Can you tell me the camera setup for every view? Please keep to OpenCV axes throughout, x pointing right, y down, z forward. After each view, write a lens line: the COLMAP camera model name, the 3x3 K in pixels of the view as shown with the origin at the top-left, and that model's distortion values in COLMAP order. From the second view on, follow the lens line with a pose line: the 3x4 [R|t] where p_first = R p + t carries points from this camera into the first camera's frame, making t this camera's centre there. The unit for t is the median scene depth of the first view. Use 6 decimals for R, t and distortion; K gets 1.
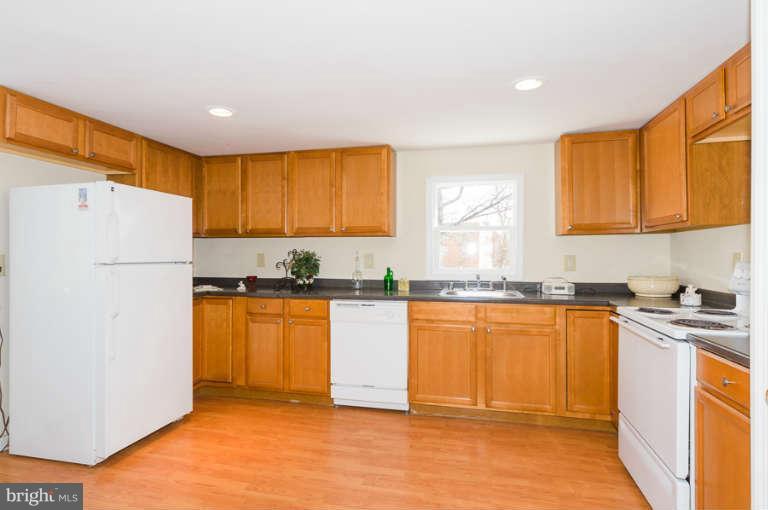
lens RADIAL K [[397.9, 0, 380.7], [0, 397.9, 254.4], [0, 0, 1]] dist [0.004063, 0.000899]
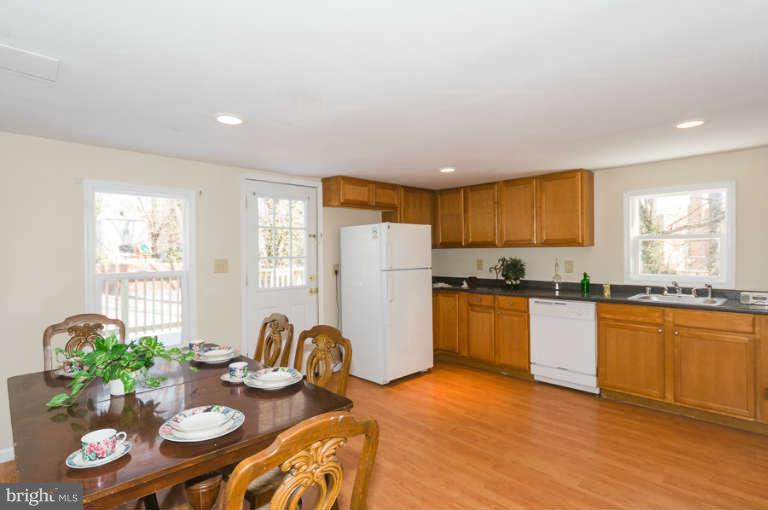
lens RADIAL K [[397.9, 0, 380.7], [0, 397.9, 254.4], [0, 0, 1]] dist [0.004063, 0.000899]
pose [[0.842925, -0.007084, -0.537985, 0.153772], [0.014683, 0.999844, 0.009841, -0.043984], [0.537831, -0.016195, 0.842897, -0.327265]]
